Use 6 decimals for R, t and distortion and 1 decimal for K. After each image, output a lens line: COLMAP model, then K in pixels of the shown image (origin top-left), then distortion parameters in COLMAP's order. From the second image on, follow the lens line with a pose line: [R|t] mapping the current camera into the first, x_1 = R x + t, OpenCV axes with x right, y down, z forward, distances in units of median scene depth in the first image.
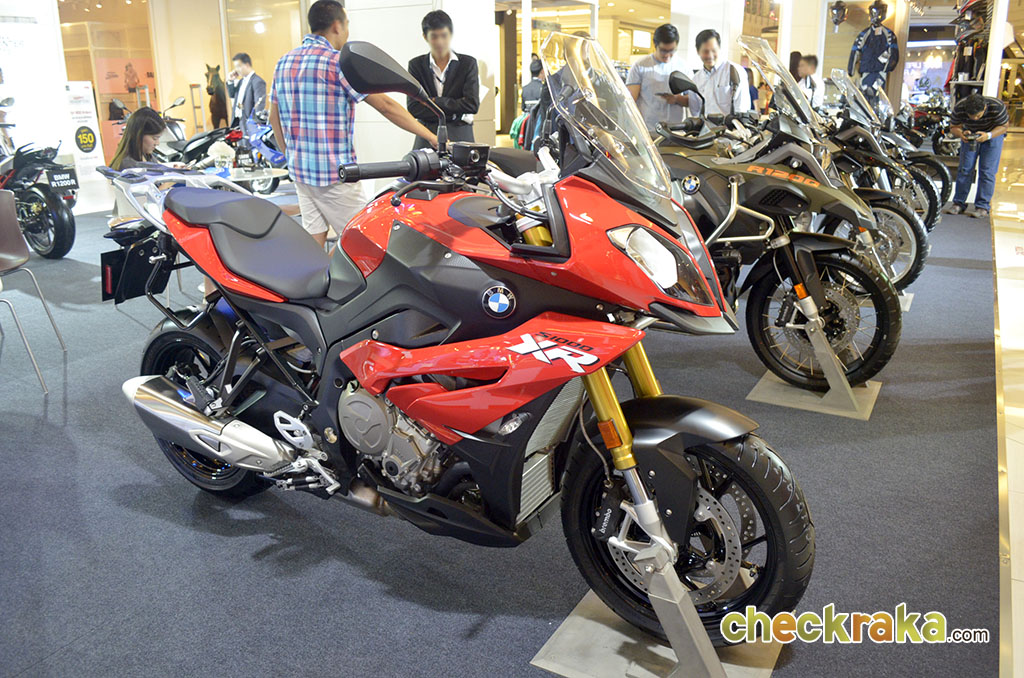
lens RADIAL K [[791.4, 0, 517.1], [0, 791.4, 336.1], [0, 0, 1]] dist [-0.087194, 0.004336]
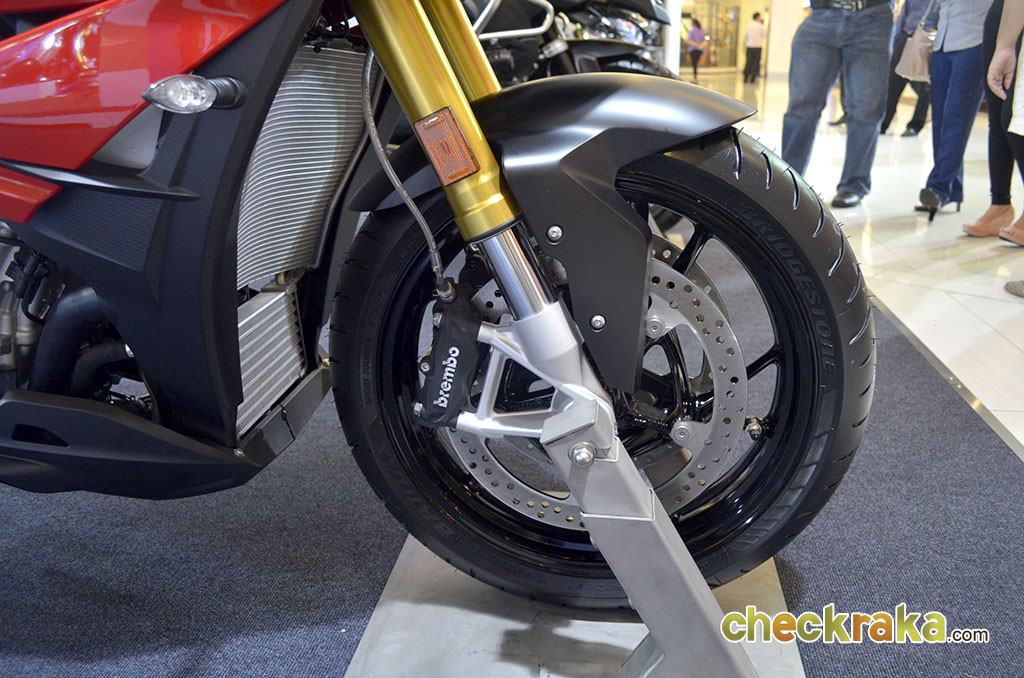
lens RADIAL K [[791.4, 0, 512.0], [0, 791.4, 346.7], [0, 0, 1]] dist [-0.087194, 0.004336]
pose [[0.926282, -0.135049, 0.351800, -0.006607], [0.116409, 0.990462, 0.073716, 0.182606], [-0.358400, -0.027329, 0.933168, 0.554037]]
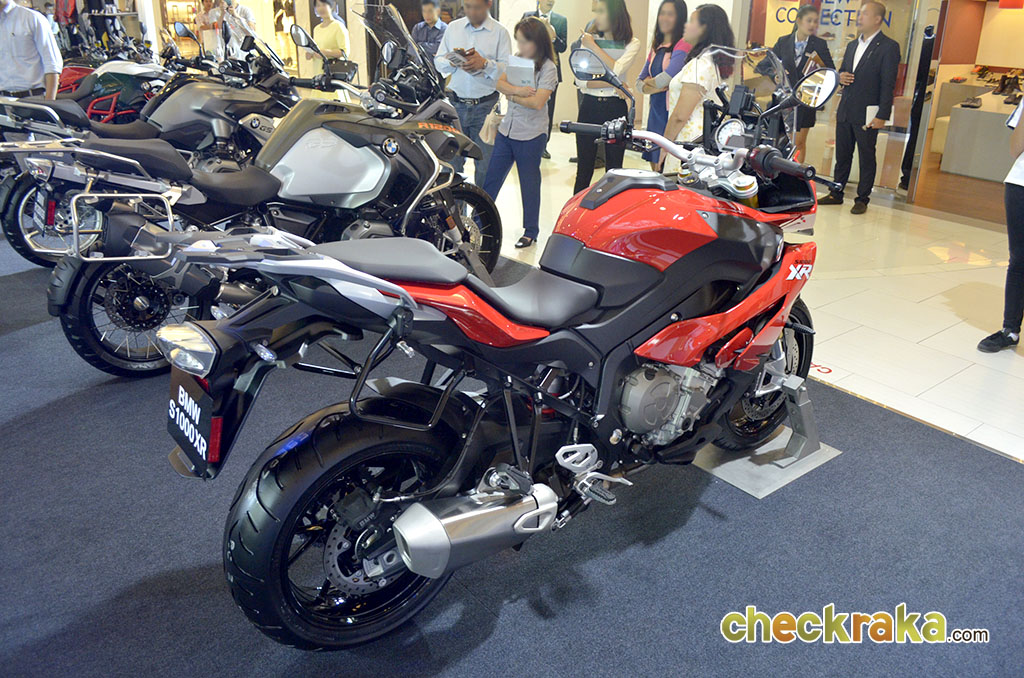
lens RADIAL K [[791.4, 0, 512.8], [0, 791.4, 340.4], [0, 0, 1]] dist [-0.087194, 0.004336]
pose [[0.401728, -0.346551, 0.847654, -1.221691], [0.261773, 0.930463, 0.256345, -0.313661], [-0.877547, 0.118912, 0.464511, 0.691575]]
